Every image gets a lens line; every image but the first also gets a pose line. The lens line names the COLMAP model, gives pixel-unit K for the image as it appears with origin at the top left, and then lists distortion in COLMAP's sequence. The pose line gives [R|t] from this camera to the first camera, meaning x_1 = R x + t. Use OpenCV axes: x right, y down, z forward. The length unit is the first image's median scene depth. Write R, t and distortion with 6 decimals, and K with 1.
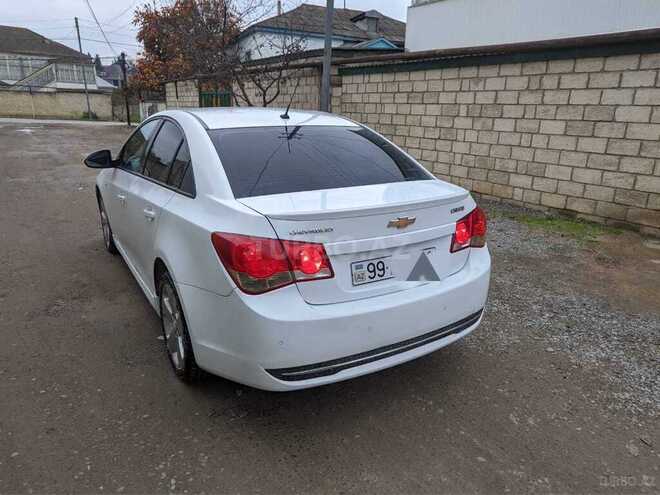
lens RADIAL K [[471.0, 0, 331.7], [0, 471.0, 249.9], [0, 0, 1]] dist [0.028521, -0.019597]
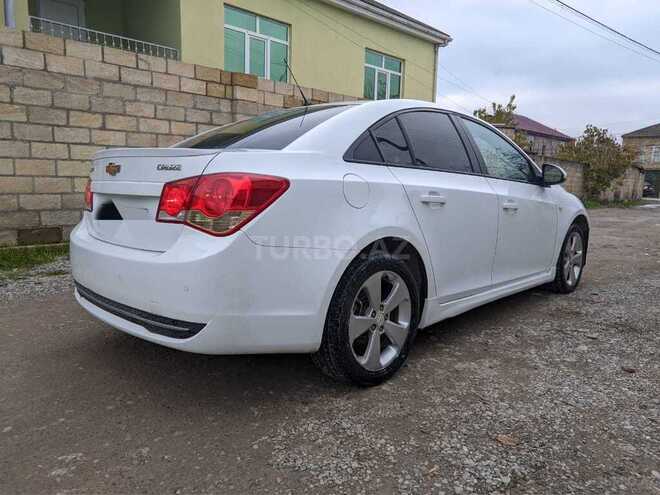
lens RADIAL K [[471.0, 0, 333.3], [0, 471.0, 247.8], [0, 0, 1]] dist [0.028521, -0.019597]
pose [[0.242796, 0.122720, -0.962284, 0.433778], [-0.300416, 0.952713, 0.045700, -0.030261], [0.922388, 0.277990, 0.268182, 0.427358]]
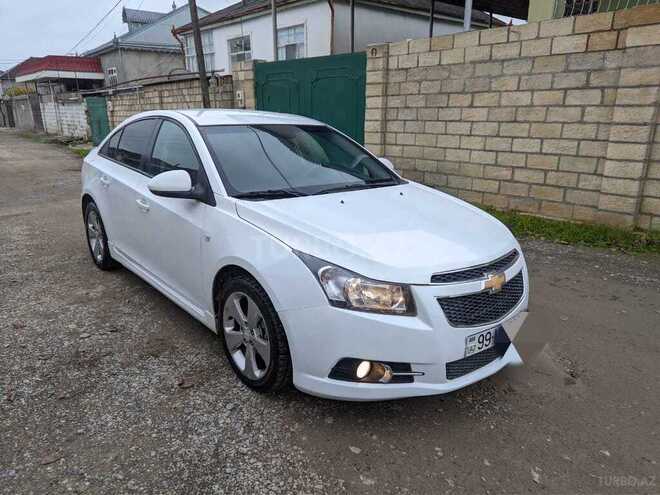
lens RADIAL K [[471.0, 0, 331.2], [0, 471.0, 248.5], [0, 0, 1]] dist [0.028521, -0.019597]
pose [[-0.987069, 0.014857, -0.159603, -0.139658], [-0.075459, 0.835397, 0.544442, -0.376855], [0.141421, 0.549446, -0.823474, 1.232177]]
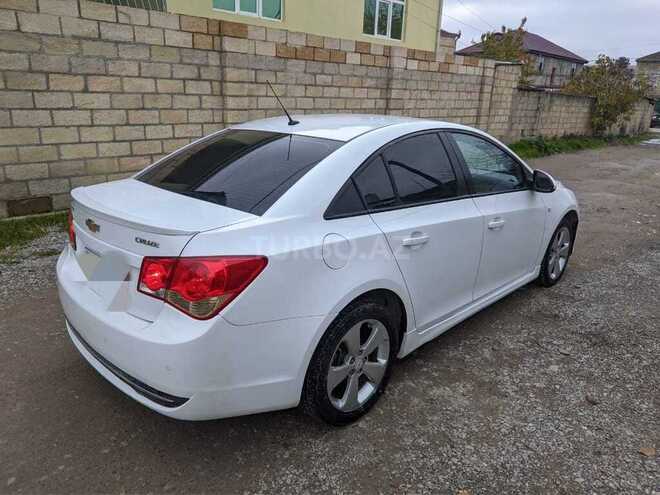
lens RADIAL K [[471.0, 0, 333.2], [0, 471.0, 248.6], [0, 0, 1]] dist [0.028521, -0.019597]
pose [[0.242934, 0.283934, -0.927558, 0.422053], [-0.311500, 0.928396, 0.202607, -0.130025], [0.918668, 0.239714, 0.313984, 0.412359]]
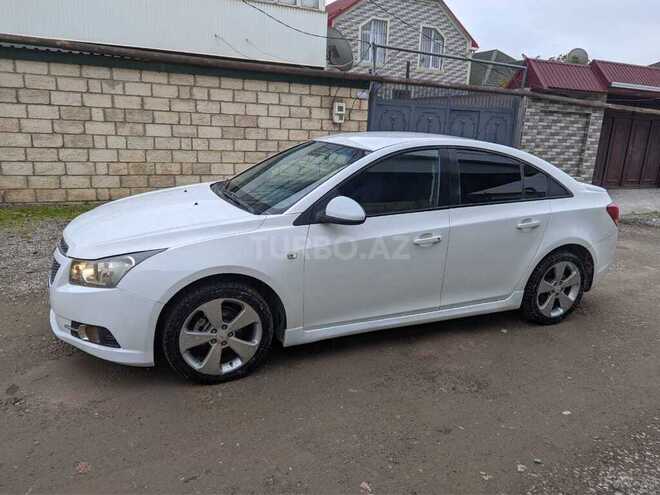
lens RADIAL K [[471.0, 0, 331.8], [0, 471.0, 245.8], [0, 0, 1]] dist [0.028521, -0.019597]
pose [[0.133465, -0.265131, 0.954931, -0.757220], [0.248191, 0.941788, 0.226794, -0.199908], [-0.959473, 0.206736, 0.191499, 0.589087]]
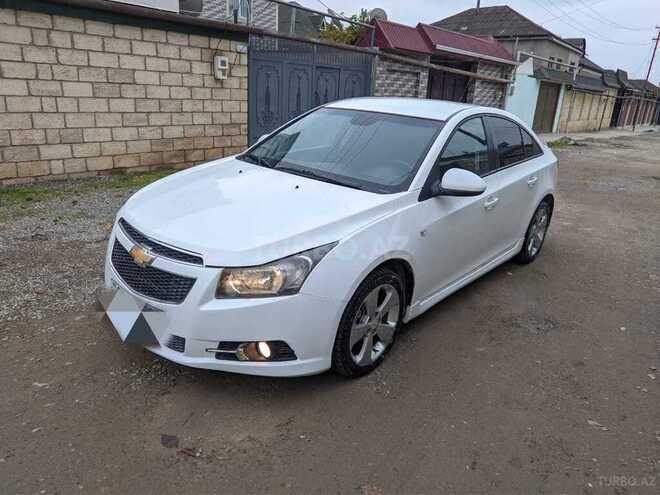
lens RADIAL K [[471.0, 0, 331.8], [0, 471.0, 246.0], [0, 0, 1]] dist [0.028521, -0.019597]
pose [[-0.305863, -0.343556, 0.887929, -0.711645], [0.214726, 0.883703, 0.415887, -0.292048], [-0.927546, 0.317865, -0.196521, 0.885662]]
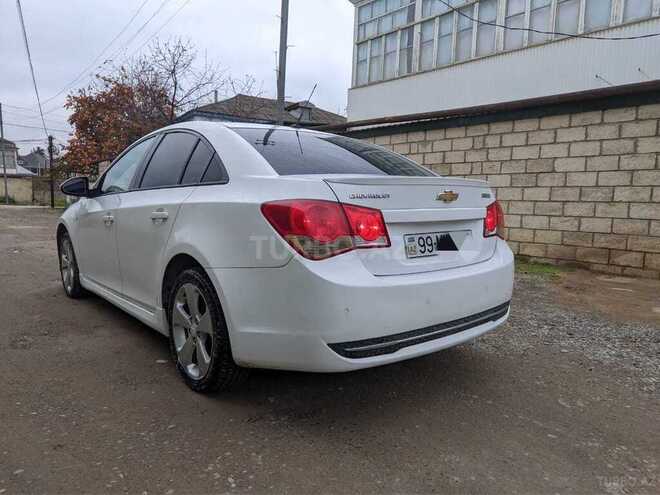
lens RADIAL K [[471.0, 0, 331.5], [0, 471.0, 249.7], [0, 0, 1]] dist [0.028521, -0.019597]
pose [[0.988629, -0.019898, 0.149055, -0.088379], [0.046336, 0.983287, -0.176065, 0.077907], [-0.143060, 0.180970, 0.973028, 0.026385]]
